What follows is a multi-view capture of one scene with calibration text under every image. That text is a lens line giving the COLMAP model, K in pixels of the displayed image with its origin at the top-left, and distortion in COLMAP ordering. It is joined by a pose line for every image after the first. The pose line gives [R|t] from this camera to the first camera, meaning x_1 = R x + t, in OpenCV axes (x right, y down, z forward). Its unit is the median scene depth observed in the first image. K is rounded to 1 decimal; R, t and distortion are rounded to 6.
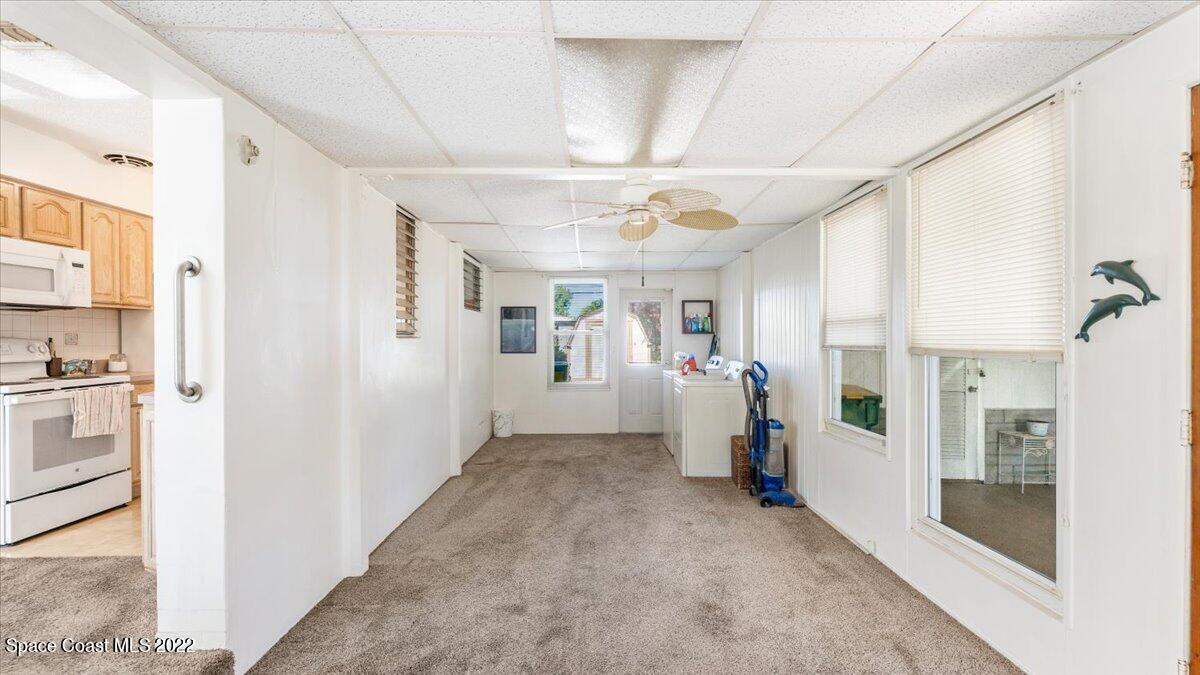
lens RADIAL K [[498.2, 0, 603.7], [0, 498.2, 349.5], [0, 0, 1]] dist [0.000217, 0.000023]
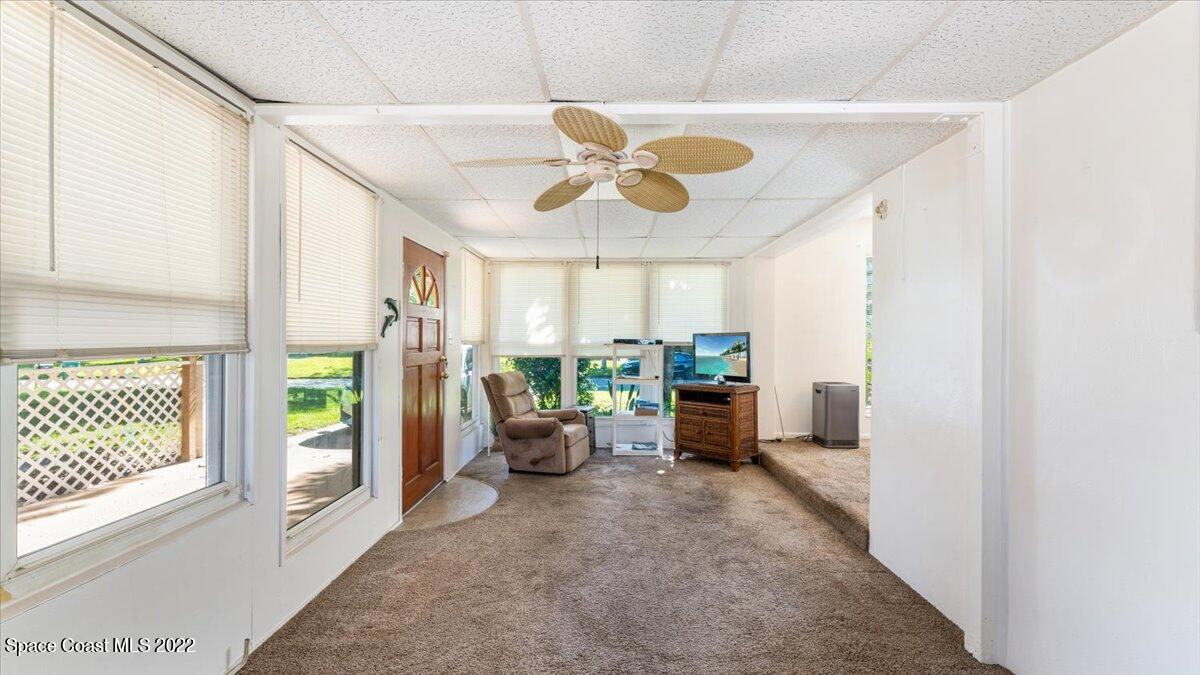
lens RADIAL K [[488.5, 0, 598.8], [0, 488.5, 336.8], [0, 0, 1]] dist [-0.000524, -0.000035]
pose [[-0.999393, -0.004397, 0.034572, 0.071000], [-0.003819, 0.999852, 0.016768, -0.048755], [-0.034640, 0.016626, -0.999262, 2.596614]]
